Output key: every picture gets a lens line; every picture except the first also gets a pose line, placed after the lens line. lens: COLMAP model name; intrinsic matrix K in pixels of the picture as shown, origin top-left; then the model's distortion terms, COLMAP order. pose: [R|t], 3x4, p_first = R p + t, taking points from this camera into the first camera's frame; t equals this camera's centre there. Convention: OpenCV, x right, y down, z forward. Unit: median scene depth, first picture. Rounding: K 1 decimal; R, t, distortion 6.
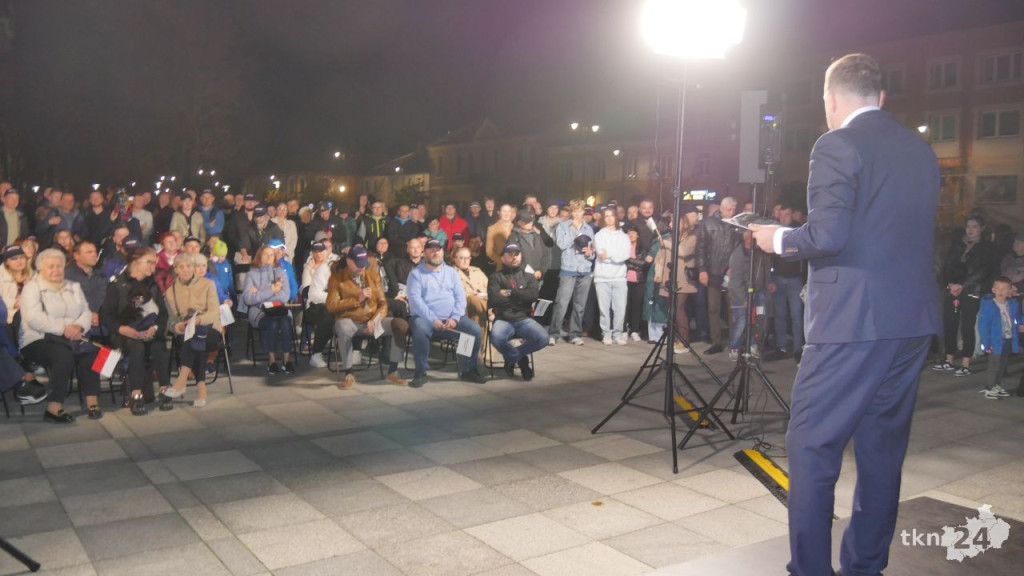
lens RADIAL K [[865.2, 0, 509.1], [0, 865.2, 282.6], [0, 0, 1]] dist [-0.049202, 0.014660]
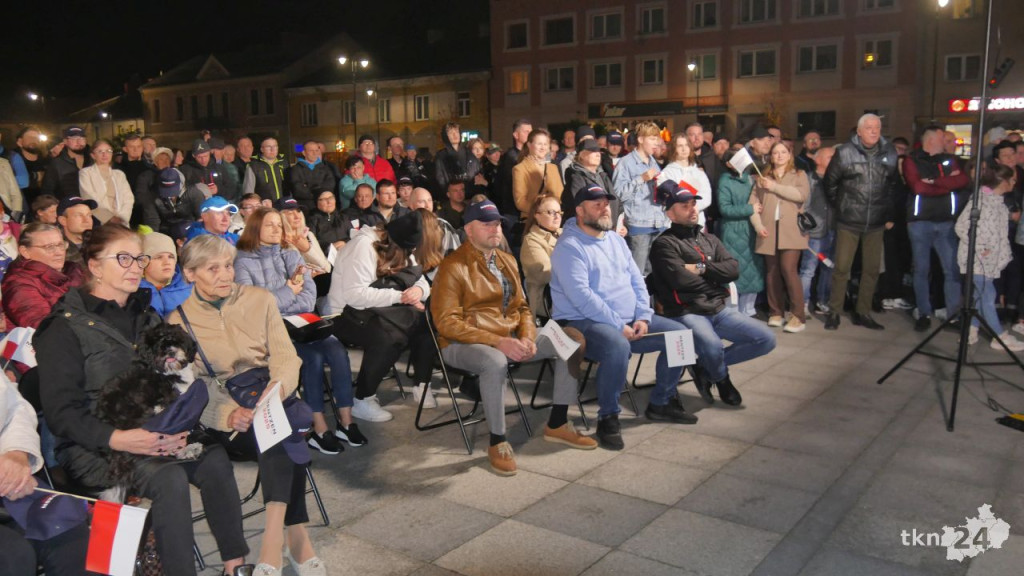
lens RADIAL K [[864.1, 0, 509.5], [0, 864.1, 274.2], [0, 0, 1]] dist [-0.048795, 0.005129]
pose [[0.943009, -0.065075, 0.326341, -0.358795], [0.048285, 0.997072, 0.059296, -0.029346], [-0.329244, -0.040159, 0.943390, 0.513552]]
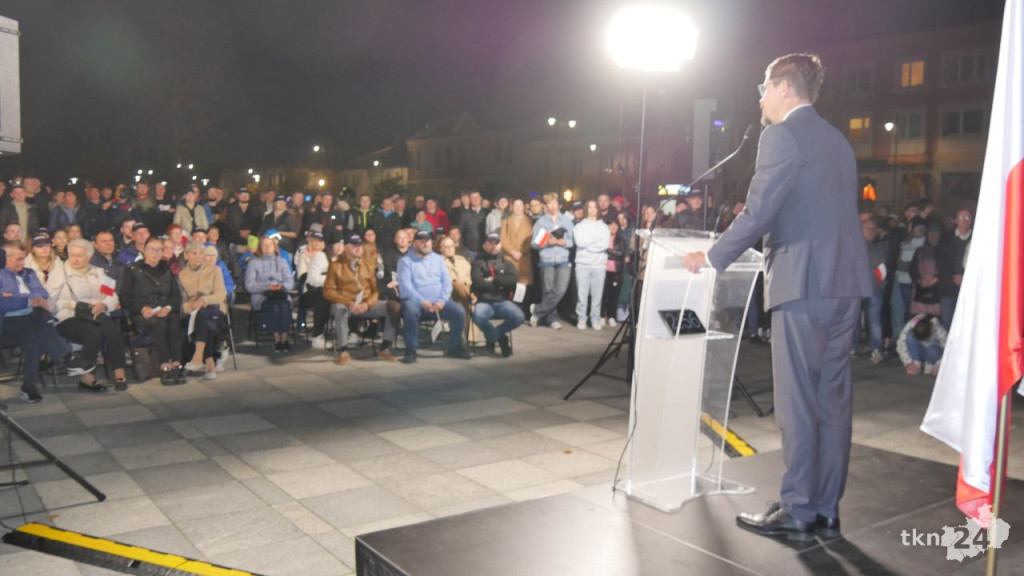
lens RADIAL K [[865.2, 0, 509.9], [0, 865.2, 289.8], [0, 0, 1]] dist [-0.049202, 0.014660]
pose [[0.999647, -0.000625, 0.026576, -0.004748], [0.000224, 0.999886, 0.015113, 0.010647], [-0.026582, -0.015101, 0.999533, -0.110882]]
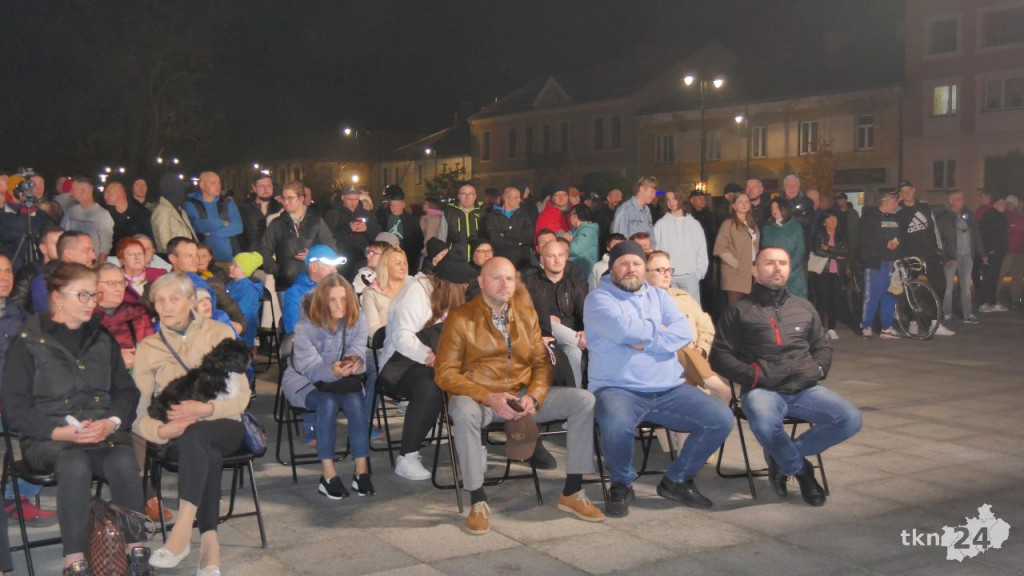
lens RADIAL K [[1155.5, 0, 513.8], [0, 1155.5, 293.2], [0, 0, 1]] dist [-0.006902, 0.000000]
pose [[0.998806, -0.015810, -0.046219, -0.138365], [0.015389, 0.999837, -0.009463, -0.012208], [0.046361, 0.008741, 0.998886, 0.317674]]
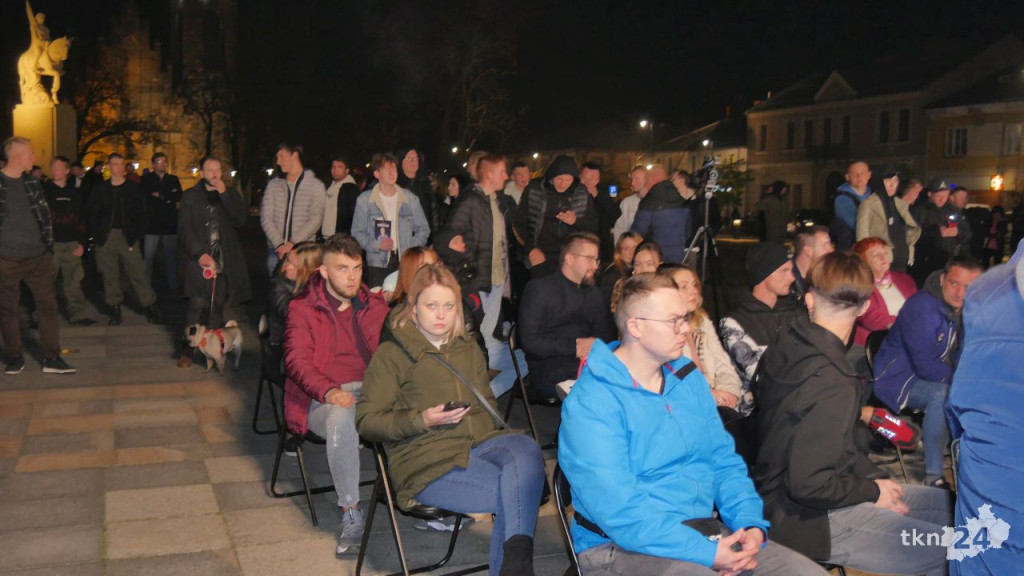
lens RADIAL K [[1054.3, 0, 508.3], [0, 1054.3, 289.4], [0, 0, 1]] dist [-0.019902, 0.000000]
pose [[0.968392, 0.017604, -0.248813, -0.639024], [-0.016408, 0.999842, 0.006880, -0.041977], [0.248894, -0.002580, 0.968527, 0.466045]]
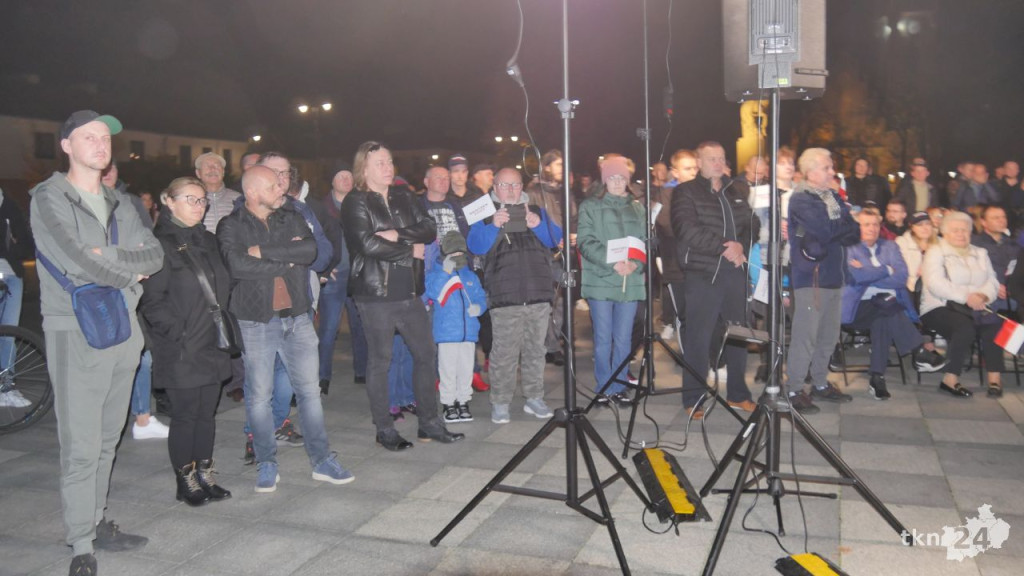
lens RADIAL K [[864.1, 0, 509.6], [0, 864.1, 287.2], [0, 0, 1]] dist [-0.048795, 0.005129]
pose [[0.554555, 0.045907, -0.830880, -0.025209], [-0.028967, 0.998937, 0.035858, 0.021104], [0.831643, 0.004183, 0.555296, 0.066013]]
